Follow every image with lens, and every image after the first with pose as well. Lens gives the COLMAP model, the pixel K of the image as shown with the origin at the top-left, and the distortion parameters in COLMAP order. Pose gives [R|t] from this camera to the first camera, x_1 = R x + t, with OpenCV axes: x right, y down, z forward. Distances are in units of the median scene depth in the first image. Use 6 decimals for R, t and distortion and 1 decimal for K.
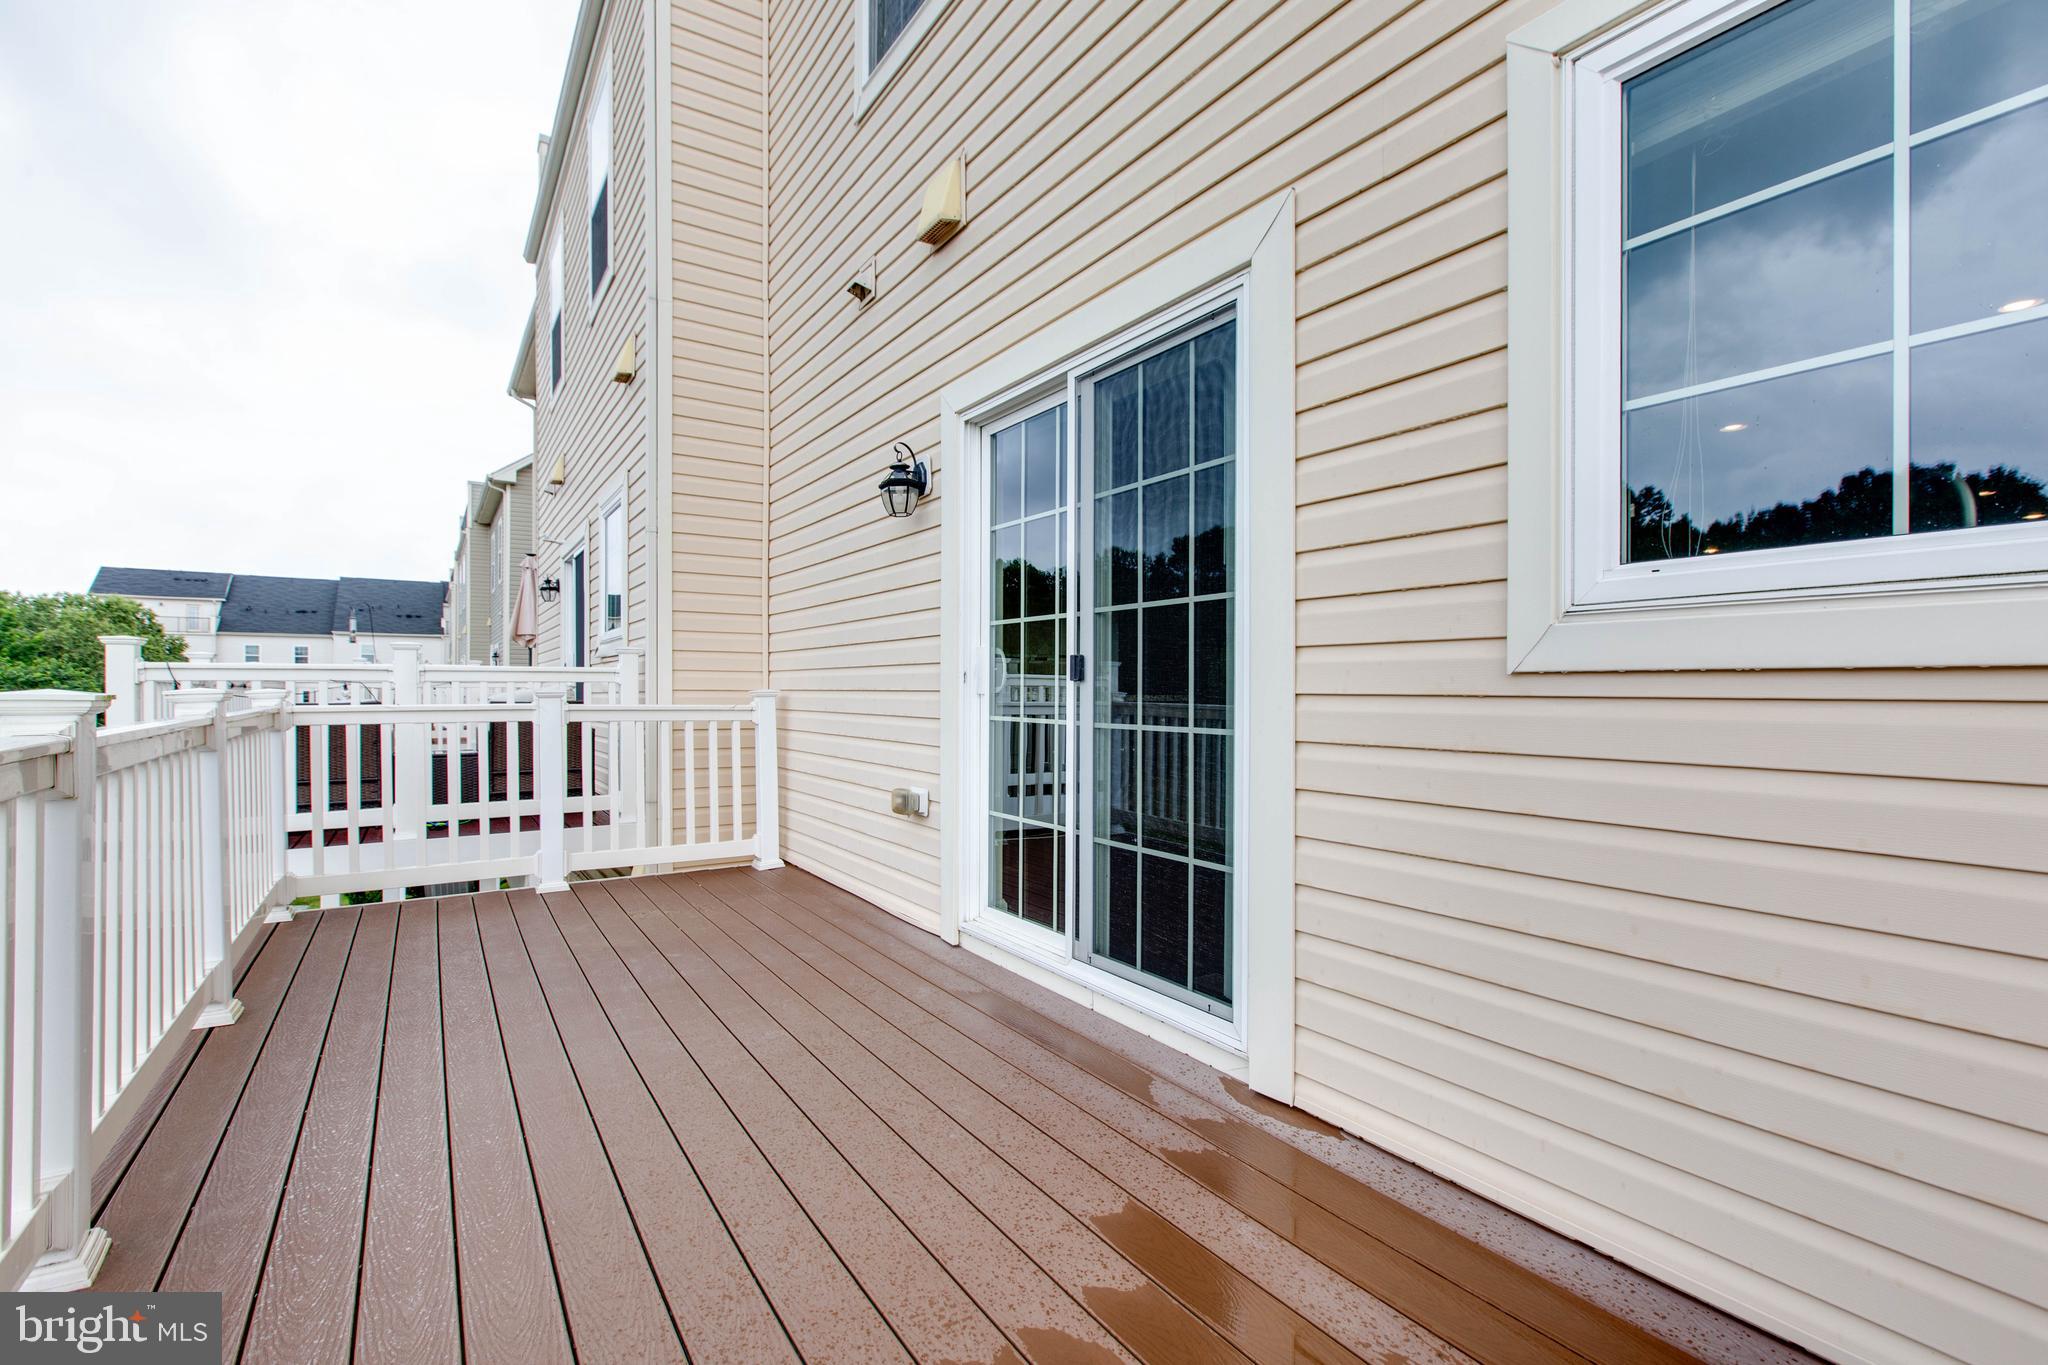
lens RADIAL K [[923.4, 0, 1024.0], [0, 923.4, 682.5], [0, 0, 1]] dist [0.001578, 0.000668]
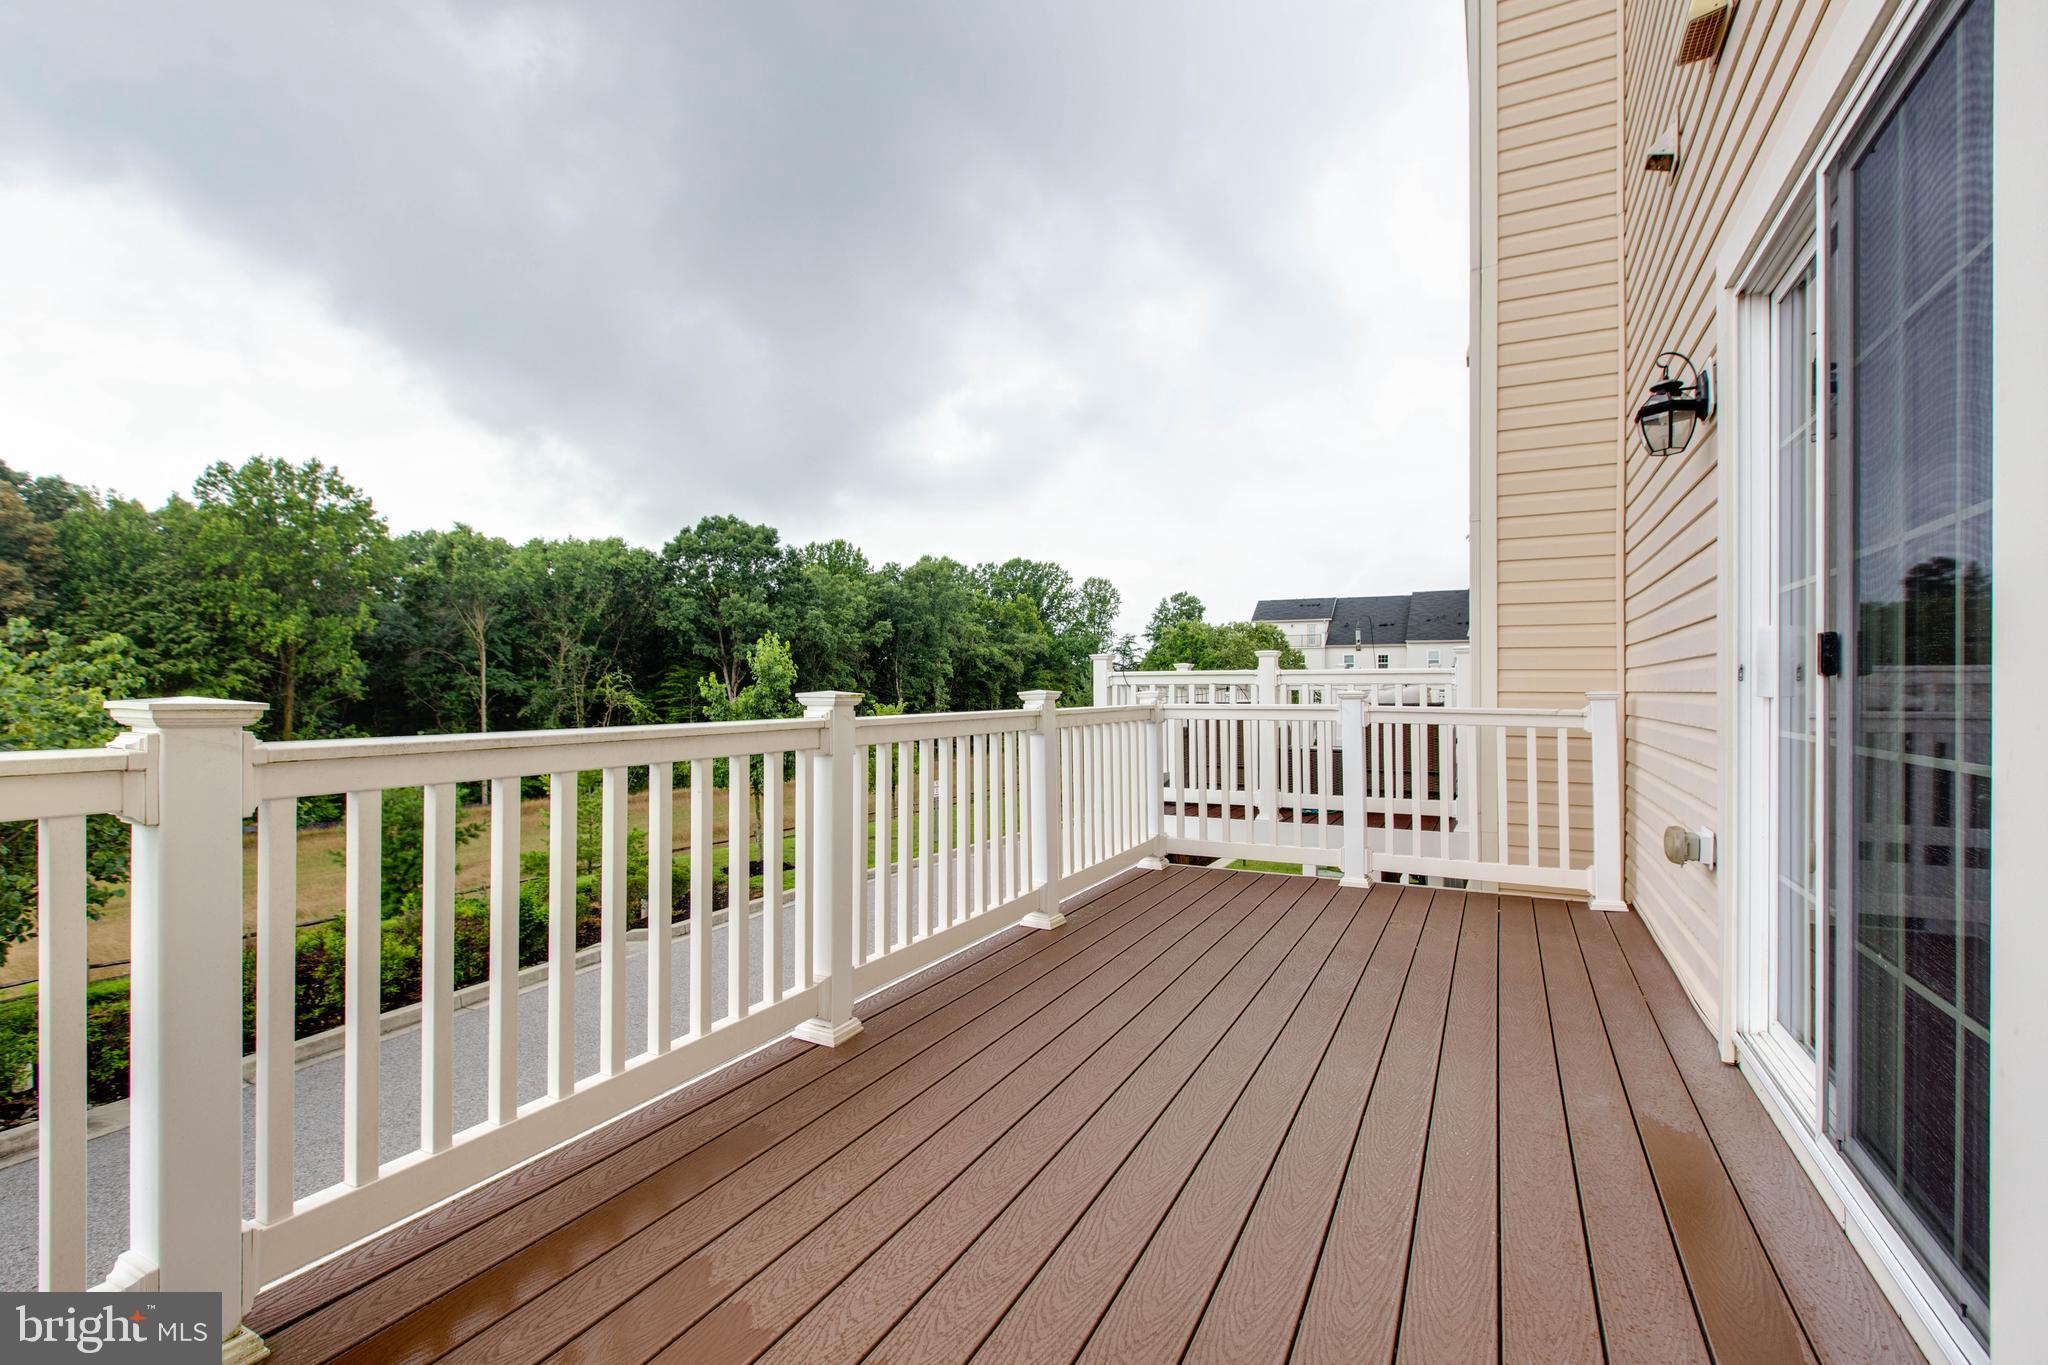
lens RADIAL K [[941.0, 0, 1024.0], [0, 941.0, 682.5], [0, 0, 1]] dist [0.014022, 0.000059]
pose [[0.501798, -0.007581, -0.864952, 0.215161], [0.005331, 0.999970, -0.005672, 0.002305], [0.864969, -0.001765, 0.501823, 0.151625]]
